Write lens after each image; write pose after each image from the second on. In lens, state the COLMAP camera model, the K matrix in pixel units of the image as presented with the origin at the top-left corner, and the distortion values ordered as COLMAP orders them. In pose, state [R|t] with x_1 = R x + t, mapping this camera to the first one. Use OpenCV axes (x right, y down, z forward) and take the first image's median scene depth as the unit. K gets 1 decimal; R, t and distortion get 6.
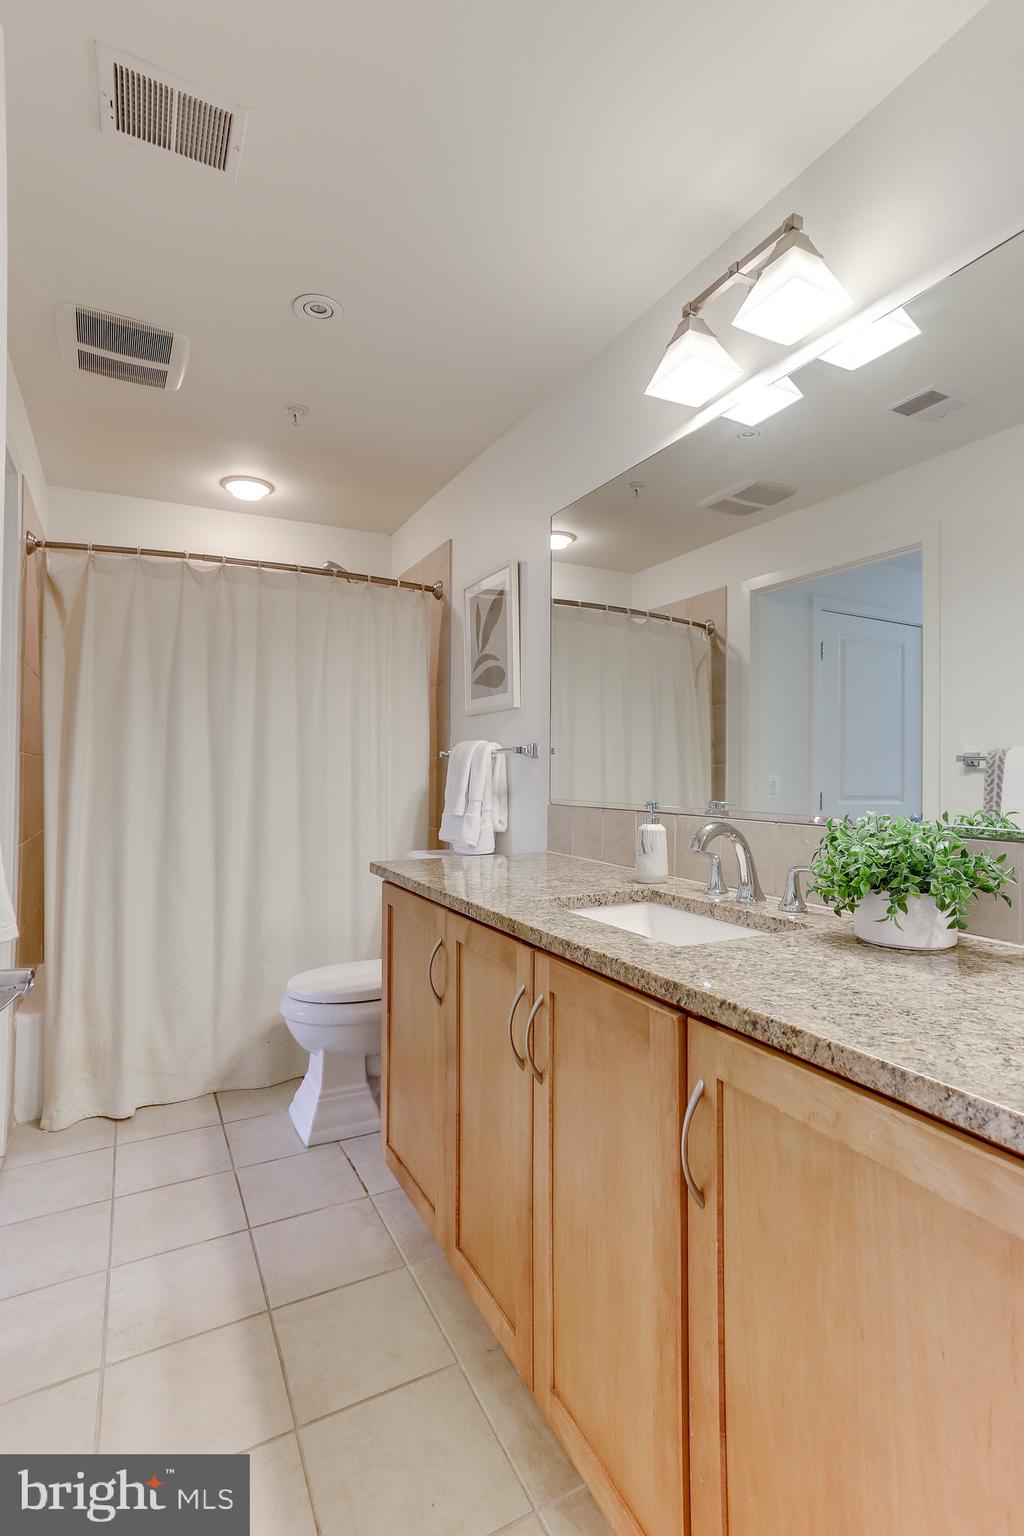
lens RADIAL K [[736.3, 0, 512.0], [0, 736.3, 768.0], [0, 0, 1]] dist [-0.051989, 0.028063]
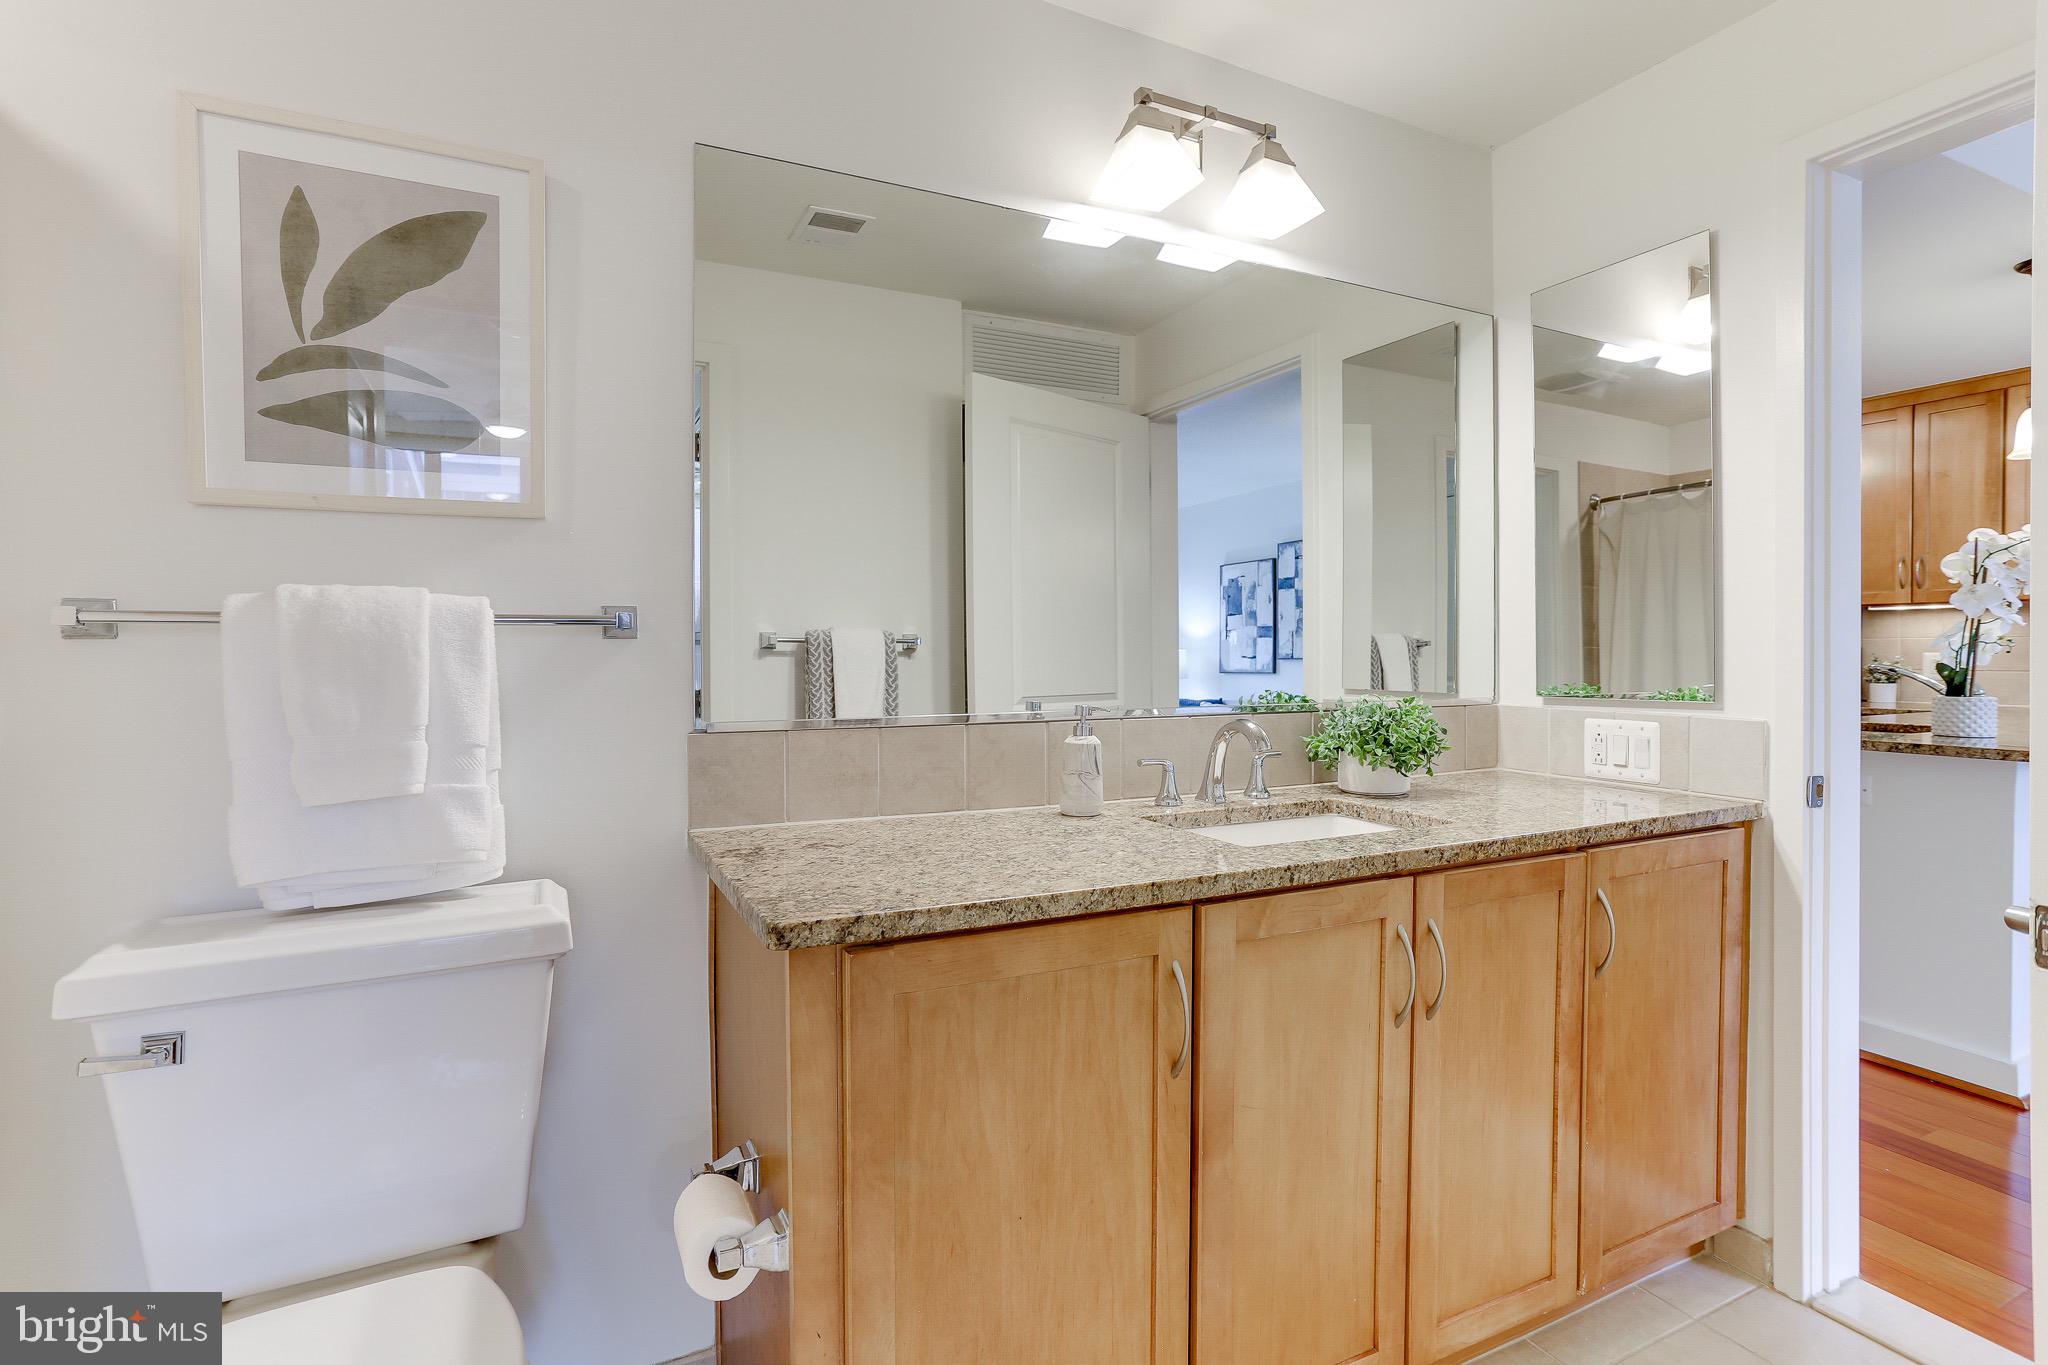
lens RADIAL K [[981.7, 0, 1021.7], [0, 981.7, 674.2], [0, 0, 1]] dist [-0.051989, 0.028063]
pose [[0.024504, -0.031909, 0.999190, -0.961285], [-0.007279, 0.999458, 0.032096, -0.021476], [-0.999673, -0.008060, 0.024259, 1.232667]]
